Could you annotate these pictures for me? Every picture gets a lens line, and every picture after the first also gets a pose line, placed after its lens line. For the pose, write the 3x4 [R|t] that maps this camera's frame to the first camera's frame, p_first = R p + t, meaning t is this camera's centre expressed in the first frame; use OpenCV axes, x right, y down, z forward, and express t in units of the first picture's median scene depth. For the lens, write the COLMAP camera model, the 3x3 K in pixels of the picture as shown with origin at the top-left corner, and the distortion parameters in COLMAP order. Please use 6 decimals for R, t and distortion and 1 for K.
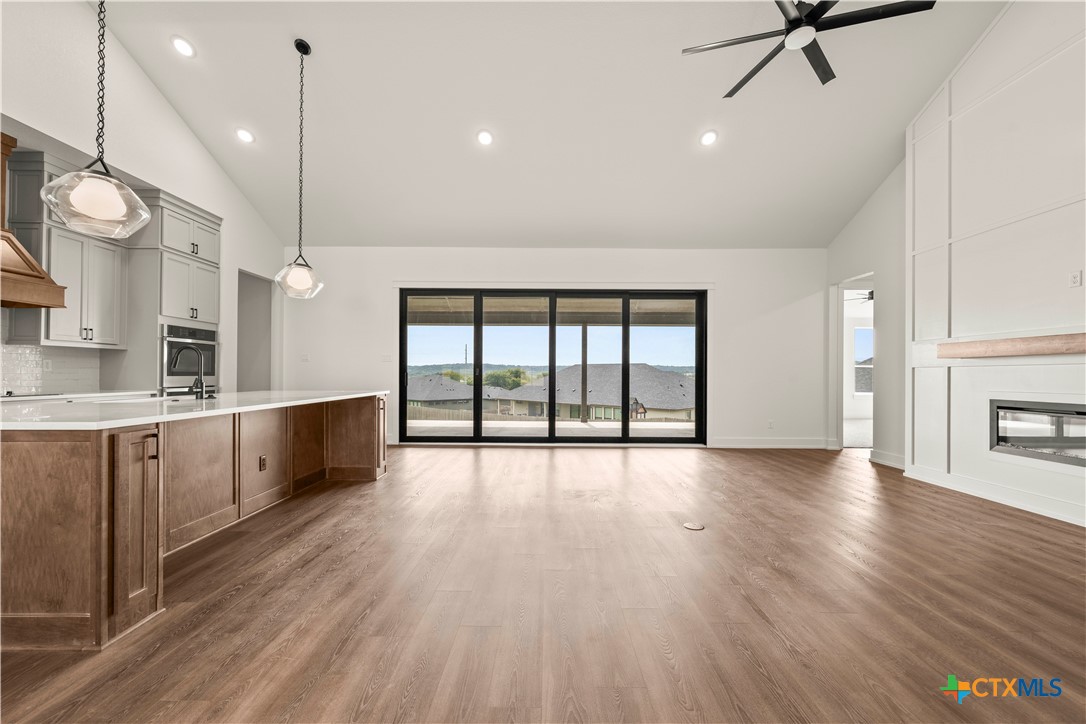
lens RADIAL K [[422.3, 0, 549.7], [0, 422.3, 367.8], [0, 0, 1]] dist [-0.000817, 0.000061]
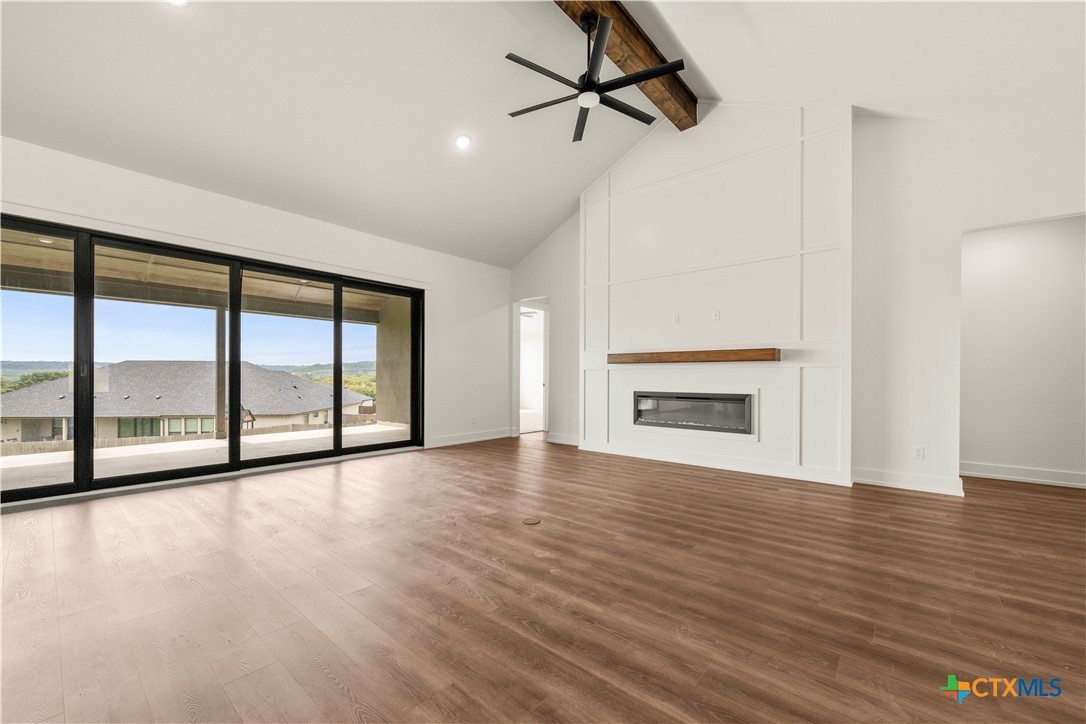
lens RADIAL K [[422.3, 0, 550.8], [0, 422.3, 372.2], [0, 0, 1]] dist [-0.000817, 0.000061]
pose [[0.660032, 0.002415, 0.751233, -0.175530], [-0.010083, 0.999933, 0.005645, 0.000105], [-0.751170, -0.011301, 0.660013, 0.118275]]
